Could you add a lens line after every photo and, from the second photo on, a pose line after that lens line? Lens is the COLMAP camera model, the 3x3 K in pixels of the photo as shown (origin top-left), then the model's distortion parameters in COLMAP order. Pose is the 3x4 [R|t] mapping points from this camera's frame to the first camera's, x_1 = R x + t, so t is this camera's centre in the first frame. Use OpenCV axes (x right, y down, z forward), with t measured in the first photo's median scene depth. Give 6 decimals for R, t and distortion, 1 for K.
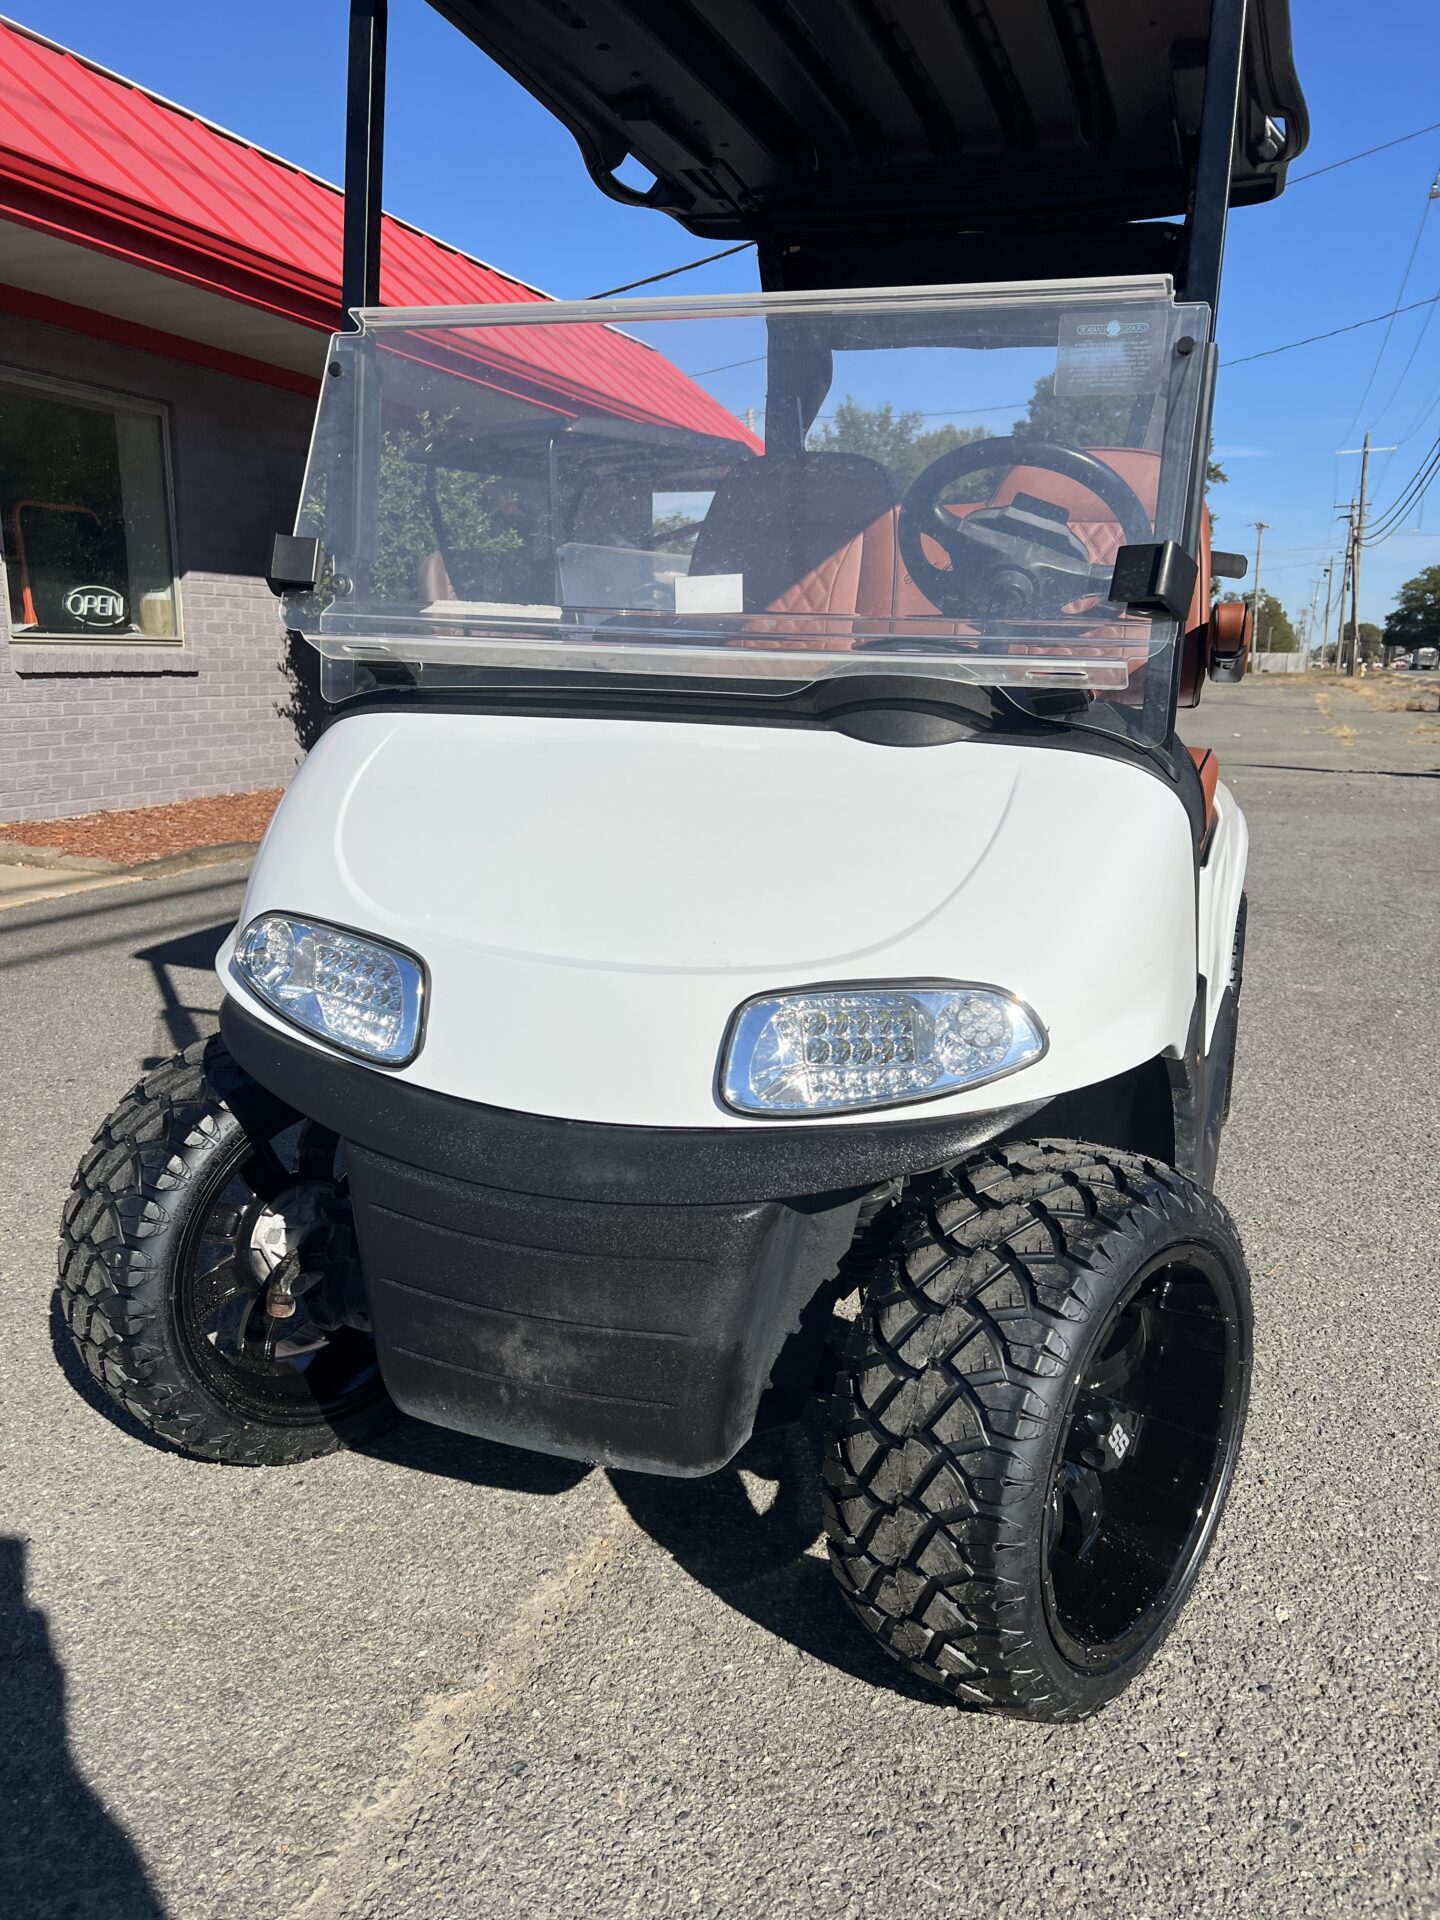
lens RADIAL K [[1448.8, 0, 722.5], [0, 1448.8, 957.3], [0, 0, 1]] dist [0.011441, -0.007221]
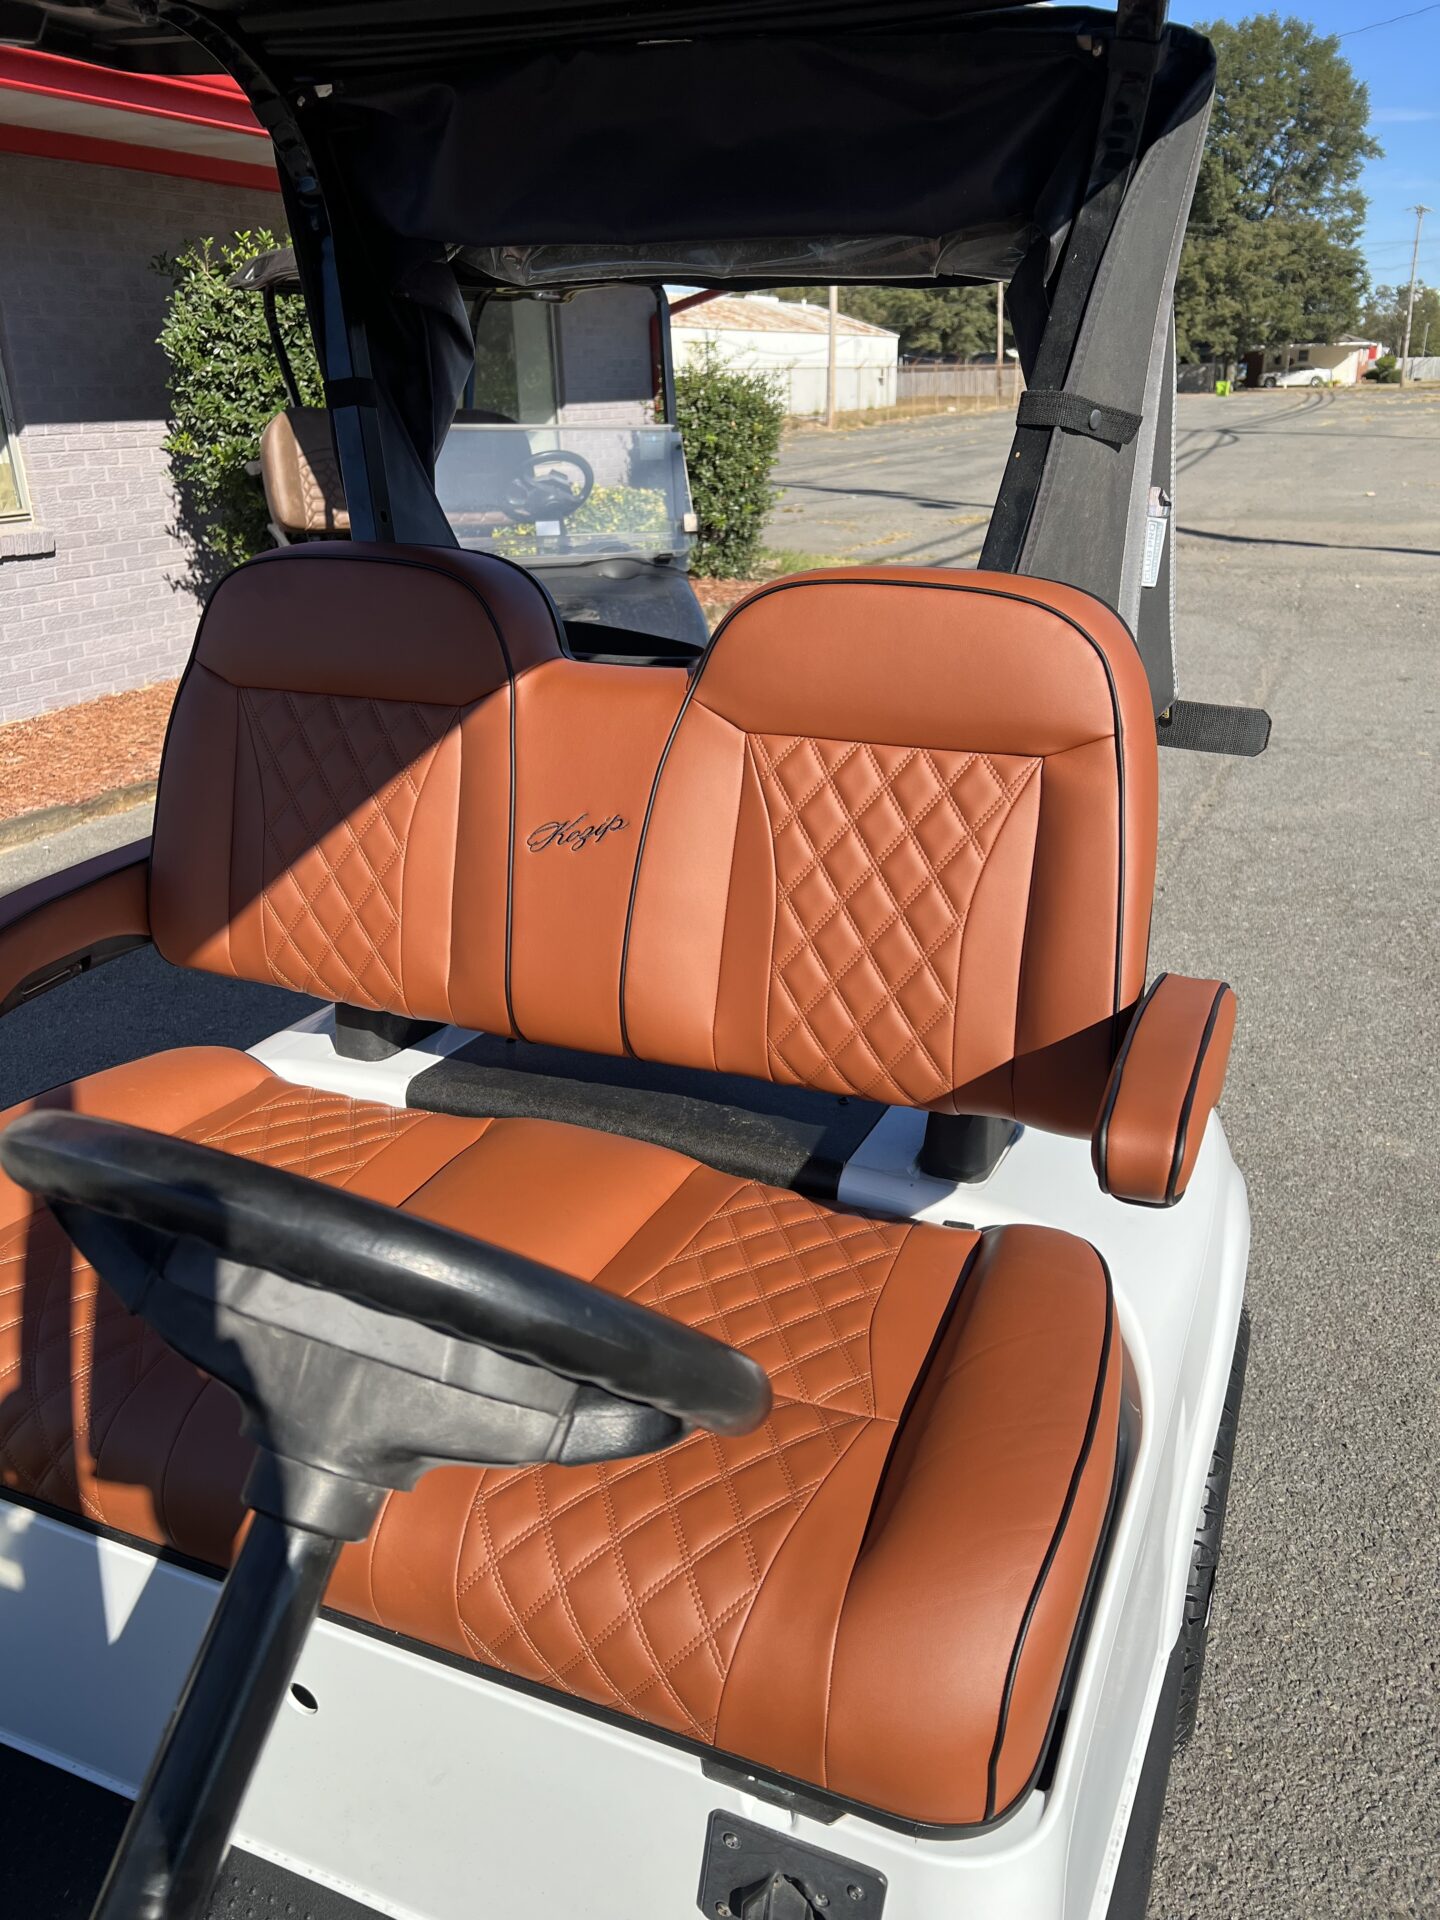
lens RADIAL K [[1448.8, 0, 721.4], [0, 1448.8, 958.8], [0, 0, 1]] dist [0.011441, -0.007221]
pose [[0.997116, -0.009376, -0.075315, 0.074645], [0.022347, 0.984620, 0.173277, -0.100331], [0.072532, -0.174460, 0.981989, 0.171577]]
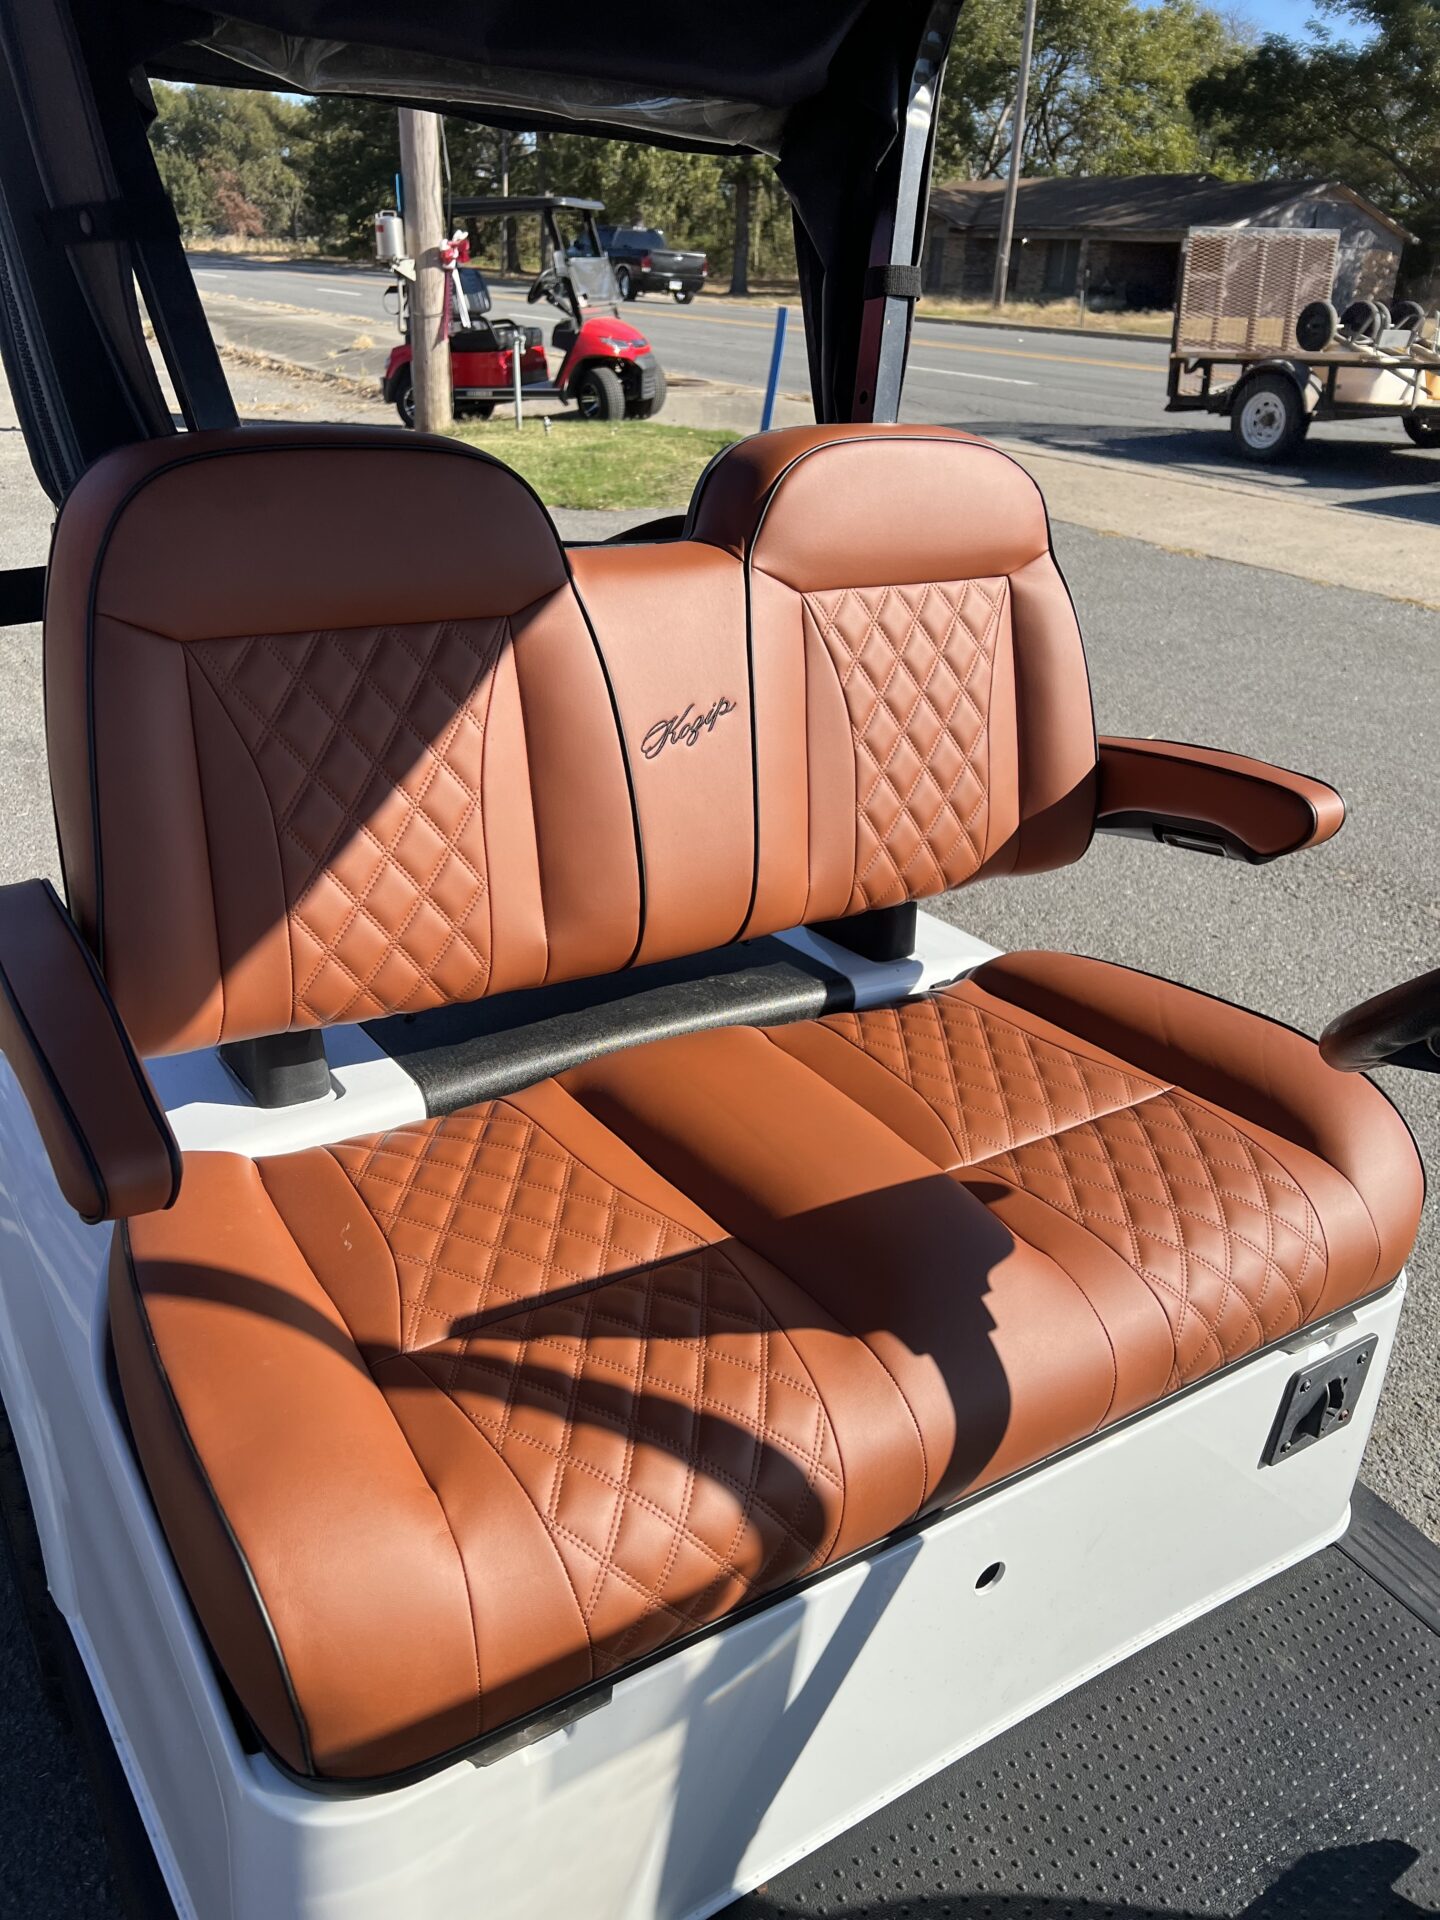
lens RADIAL K [[1448.8, 0, 722.8], [0, 1448.8, 968.4], [0, 0, 1]] dist [0.011441, -0.007221]
pose [[0.620093, -0.340018, 0.707017, -0.066058], [0.133806, 0.933832, 0.331742, -0.112836], [-0.773033, -0.111108, 0.624559, 0.228458]]
